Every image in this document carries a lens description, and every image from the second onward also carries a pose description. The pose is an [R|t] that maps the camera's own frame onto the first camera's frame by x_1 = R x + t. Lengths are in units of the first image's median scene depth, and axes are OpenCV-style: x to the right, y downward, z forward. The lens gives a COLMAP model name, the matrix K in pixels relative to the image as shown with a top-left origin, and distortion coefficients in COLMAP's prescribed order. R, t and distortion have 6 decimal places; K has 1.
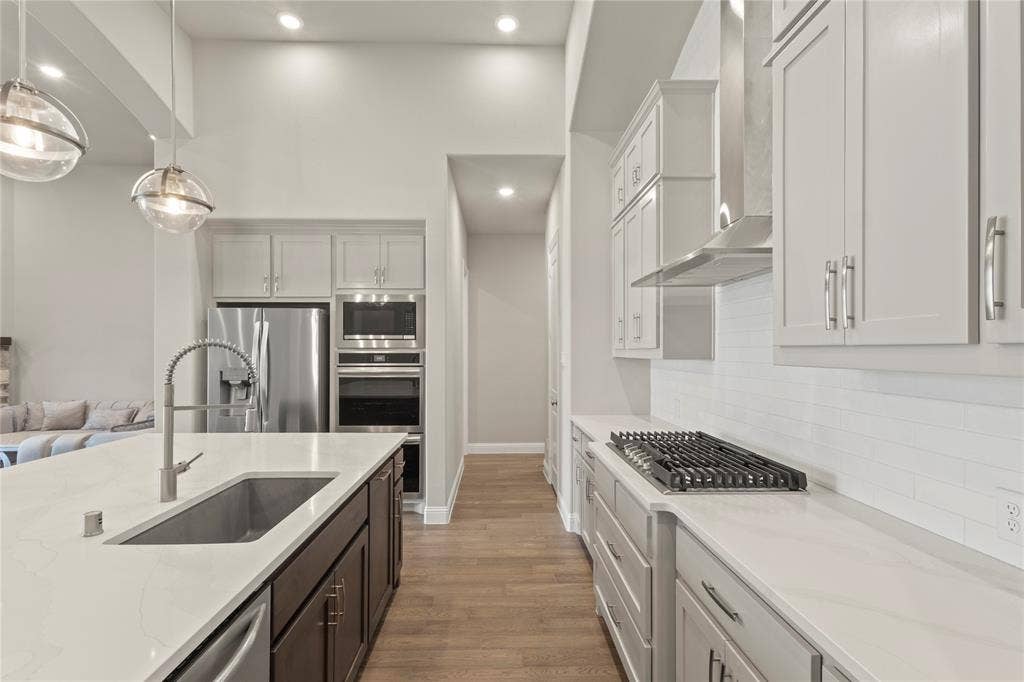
lens RADIAL K [[475.3, 0, 505.3], [0, 475.3, 349.6], [0, 0, 1]] dist [-0.001773, 0.003889]
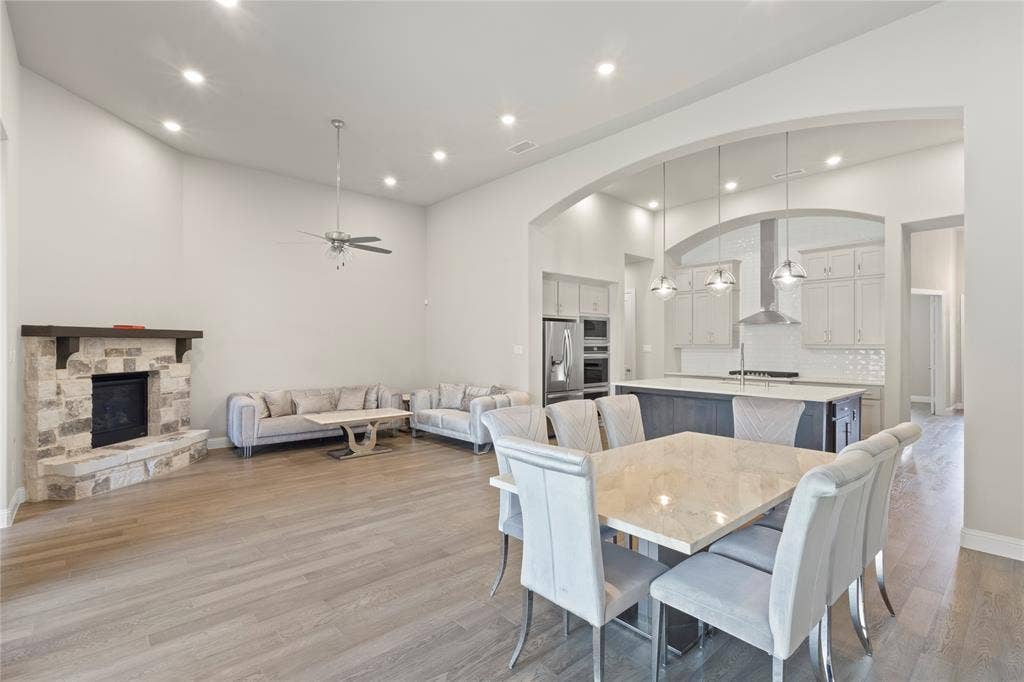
lens RADIAL K [[475.3, 0, 501.8], [0, 475.3, 340.5], [0, 0, 1]] dist [-0.001773, 0.003889]
pose [[0.762618, 0.007148, 0.646810, -1.896469], [-0.003401, 0.999969, -0.007040, -0.001453], [-0.646840, 0.003169, 0.762619, -0.262287]]
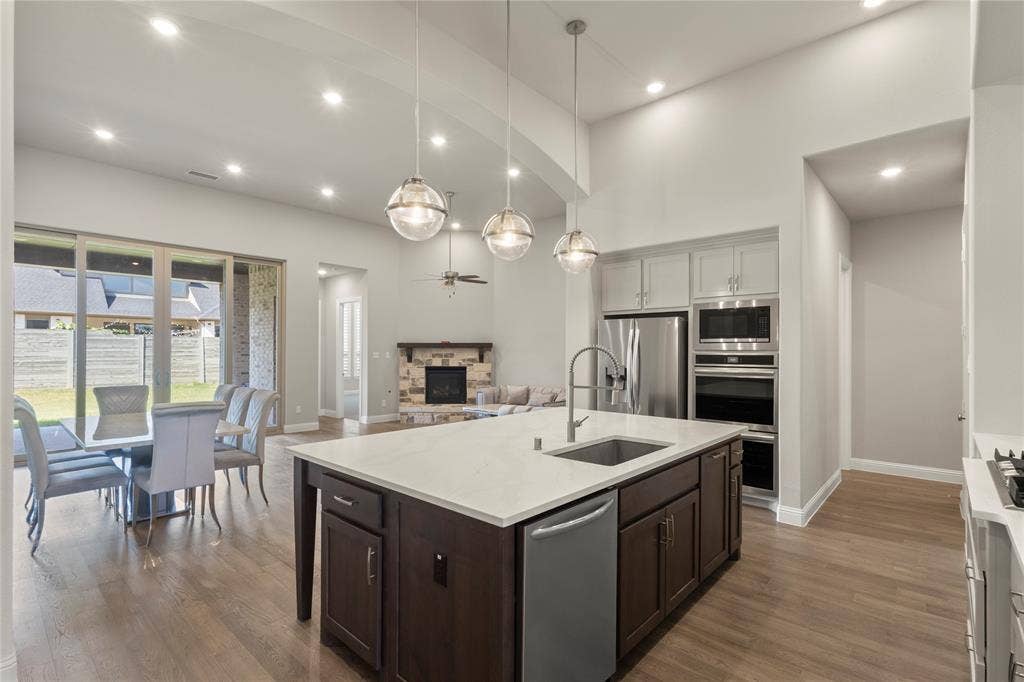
lens RADIAL K [[475.3, 0, 513.2], [0, 475.3, 349.3], [0, 0, 1]] dist [-0.001773, 0.003889]
pose [[0.732319, 0.000153, -0.680962, 0.112472], [-0.003230, 0.999990, -0.003249, -0.000479], [0.680954, 0.004579, 0.732311, -0.145614]]
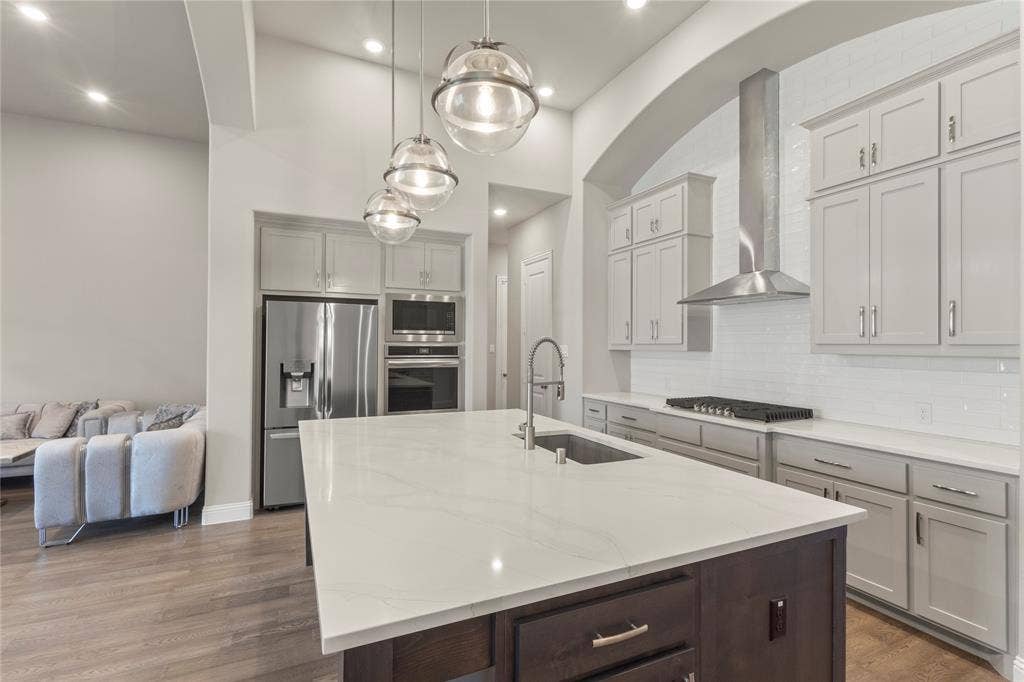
lens RADIAL K [[475.3, 0, 502.2], [0, 475.3, 338.5], [0, 0, 1]] dist [-0.001773, 0.003889]
pose [[0.917432, 0.011568, 0.397725, -0.562619], [-0.007272, 0.999898, -0.012307, 0.001497], [-0.397827, 0.008398, 0.917422, -0.117787]]
